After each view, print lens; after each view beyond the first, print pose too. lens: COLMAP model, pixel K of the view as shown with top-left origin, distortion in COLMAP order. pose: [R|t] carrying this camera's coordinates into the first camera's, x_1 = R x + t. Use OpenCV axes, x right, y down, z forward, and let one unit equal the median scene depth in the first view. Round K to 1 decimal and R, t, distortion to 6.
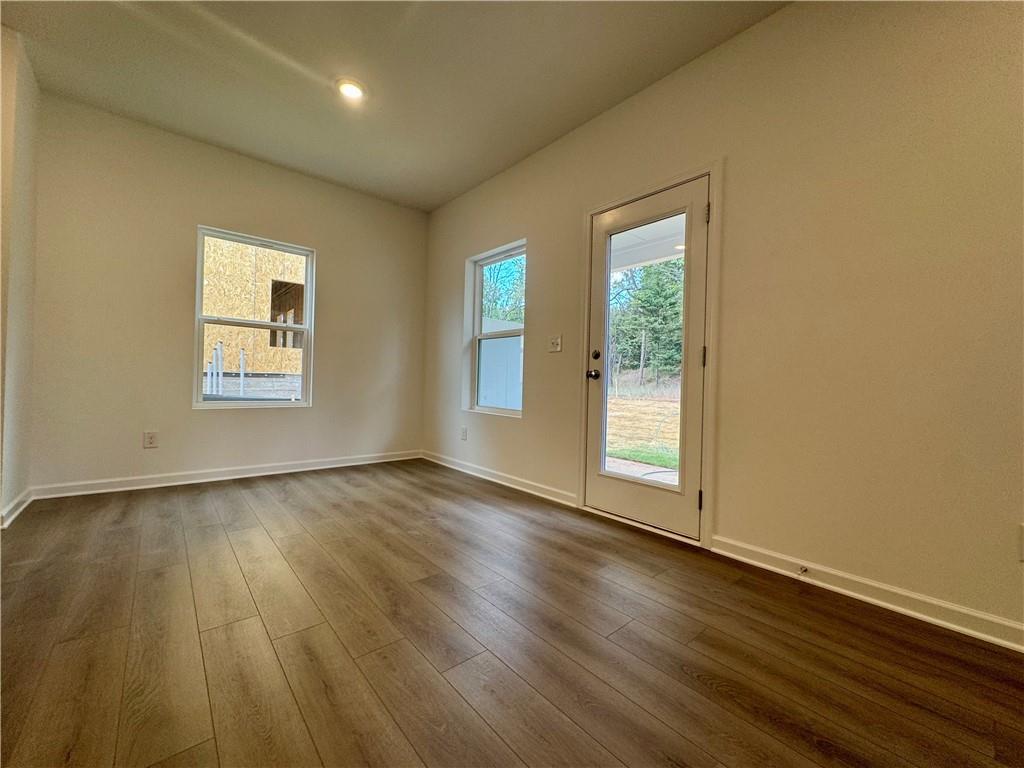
lens RADIAL K [[411.7, 0, 509.9], [0, 411.7, 380.2], [0, 0, 1]] dist [-0.000946, 0.000994]
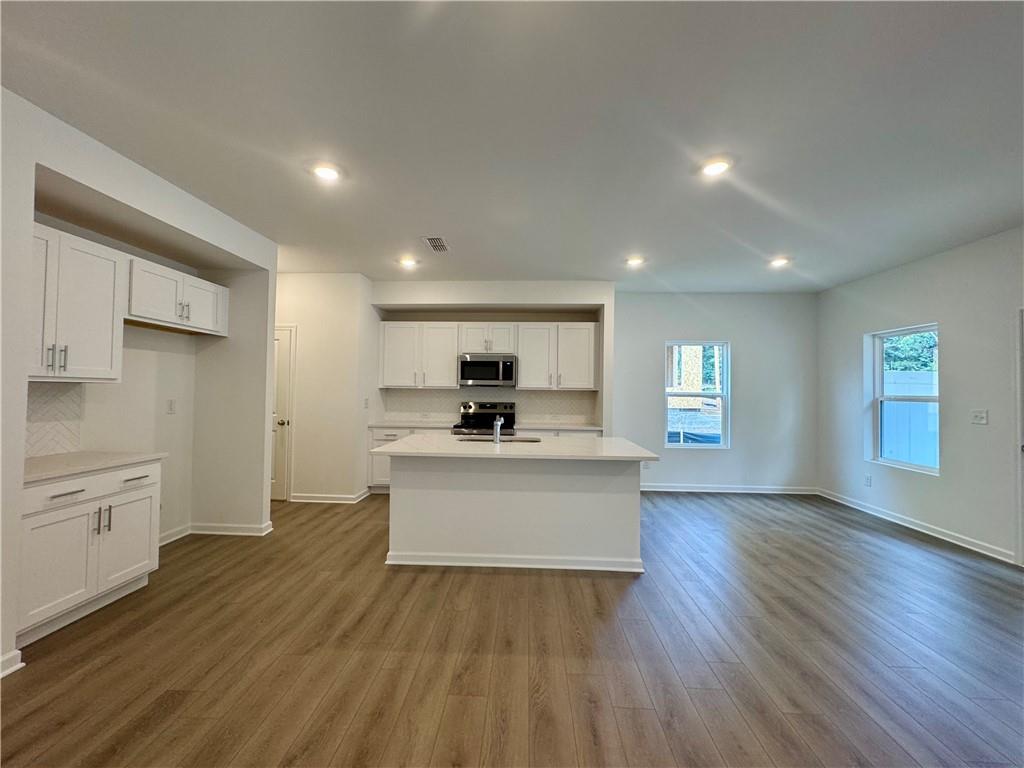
lens RADIAL K [[411.7, 0, 513.4], [0, 411.7, 384.4], [0, 0, 1]] dist [-0.000946, 0.000994]
pose [[0.741115, -0.027105, -0.670830, -0.070287], [0.009683, 0.999512, -0.029688, -0.135925], [0.671308, 0.015506, 0.741016, -0.639639]]
